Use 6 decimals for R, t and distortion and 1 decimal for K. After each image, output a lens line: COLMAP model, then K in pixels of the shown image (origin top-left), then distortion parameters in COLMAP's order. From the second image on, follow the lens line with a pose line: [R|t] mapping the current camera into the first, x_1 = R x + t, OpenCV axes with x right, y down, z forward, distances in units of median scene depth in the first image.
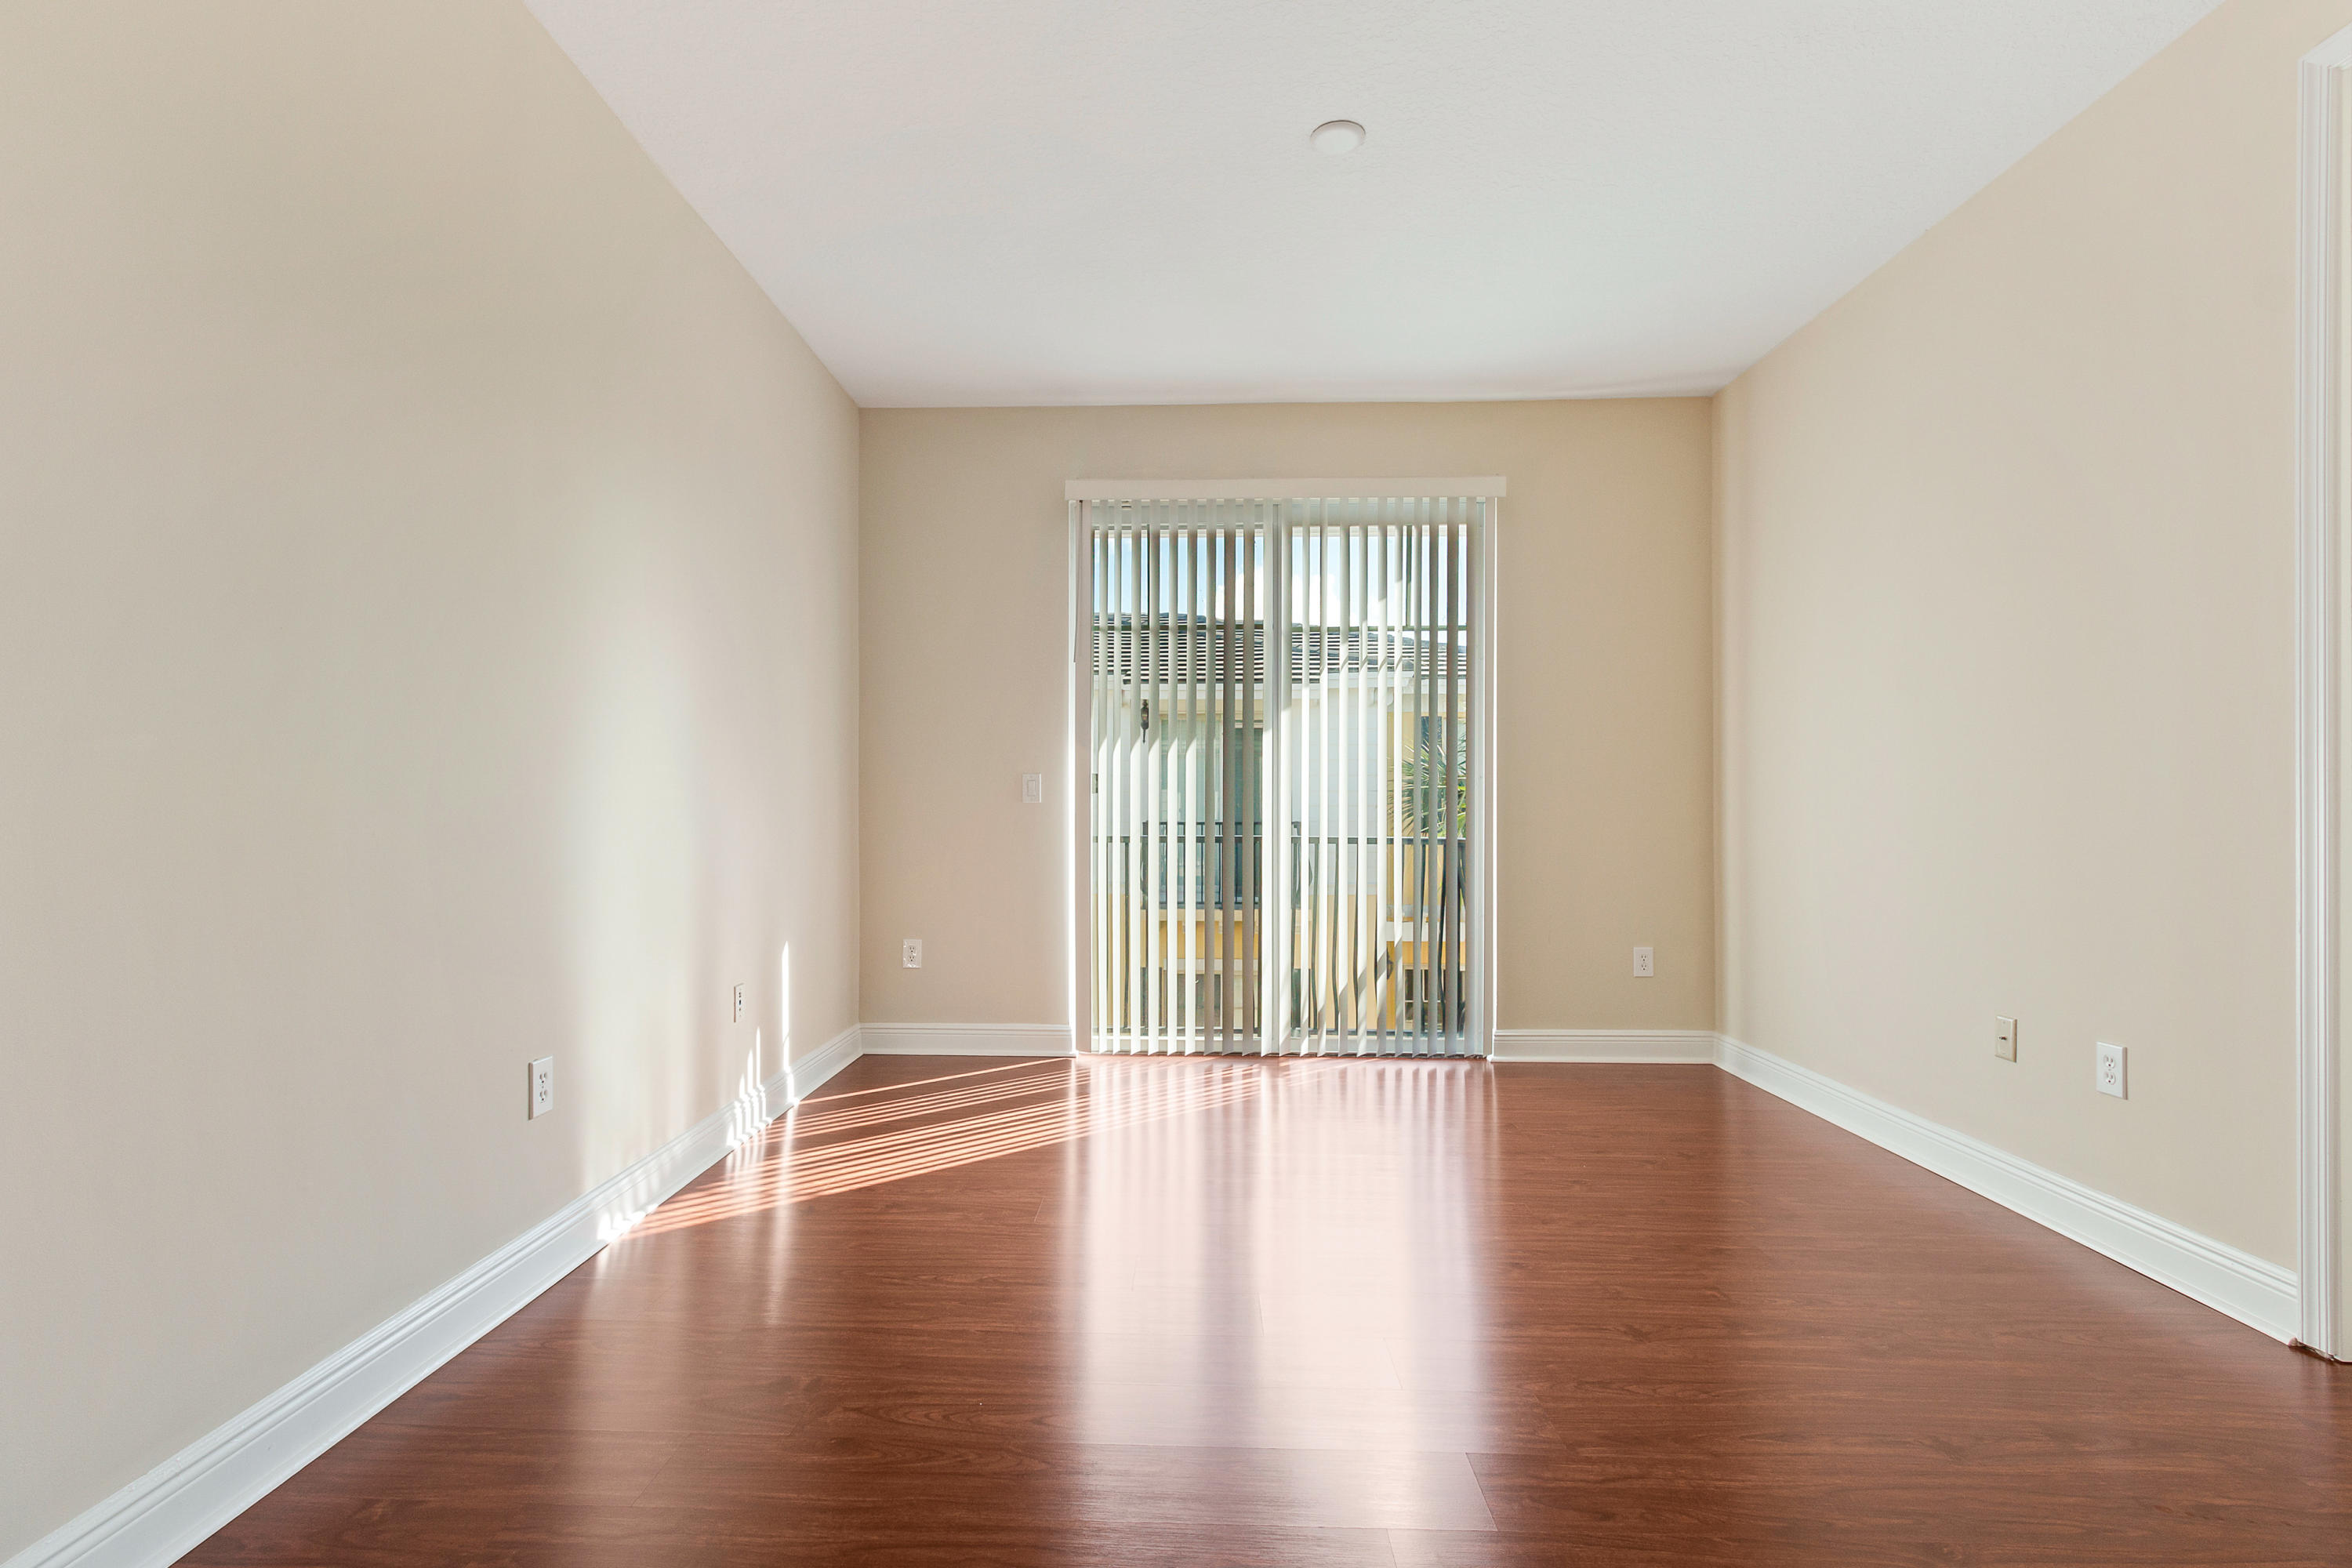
lens RADIAL K [[1096.6, 0, 1151.6], [0, 1096.6, 790.1], [0, 0, 1]] dist [0.013058, -0.000169]
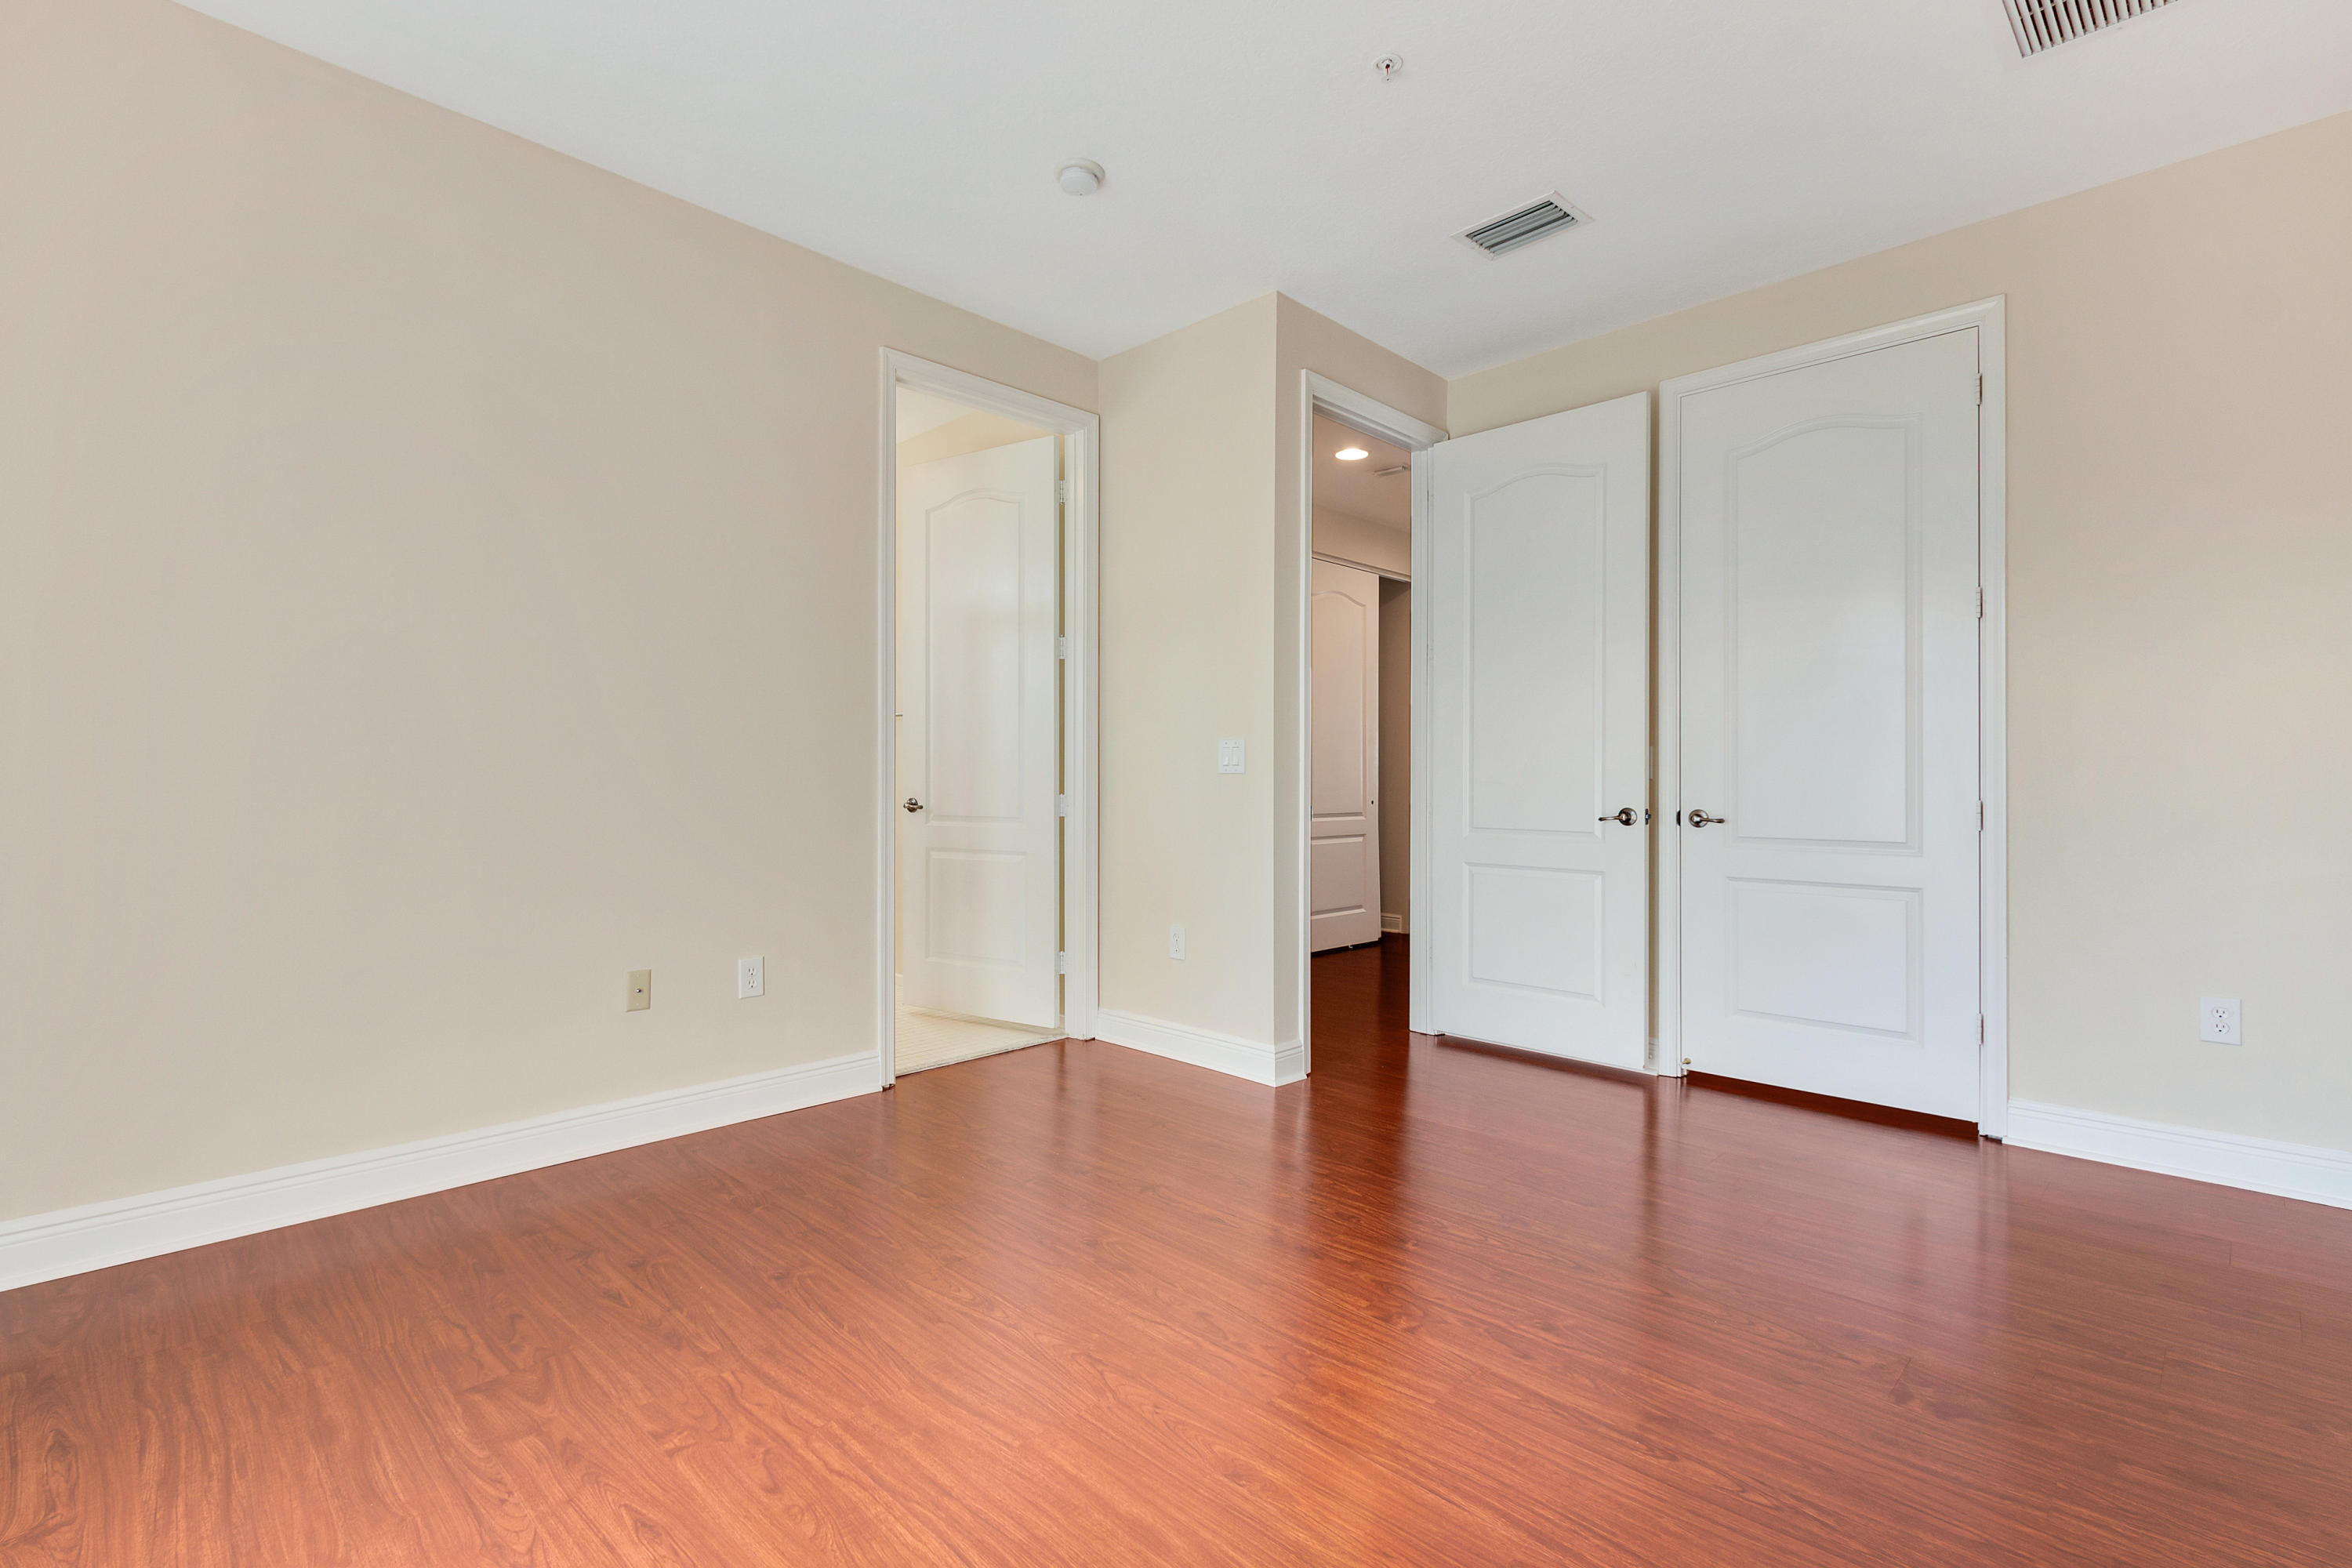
lens RADIAL K [[1080.4, 0, 1164.6], [0, 1080.4, 809.3], [0, 0, 1]] dist [0.000625, -0.000409]
pose [[-0.737378, -0.022234, 0.675114, -0.357825], [-0.014967, 0.999751, 0.016579, 0.026655], [-0.675314, 0.002121, -0.737527, 1.659899]]
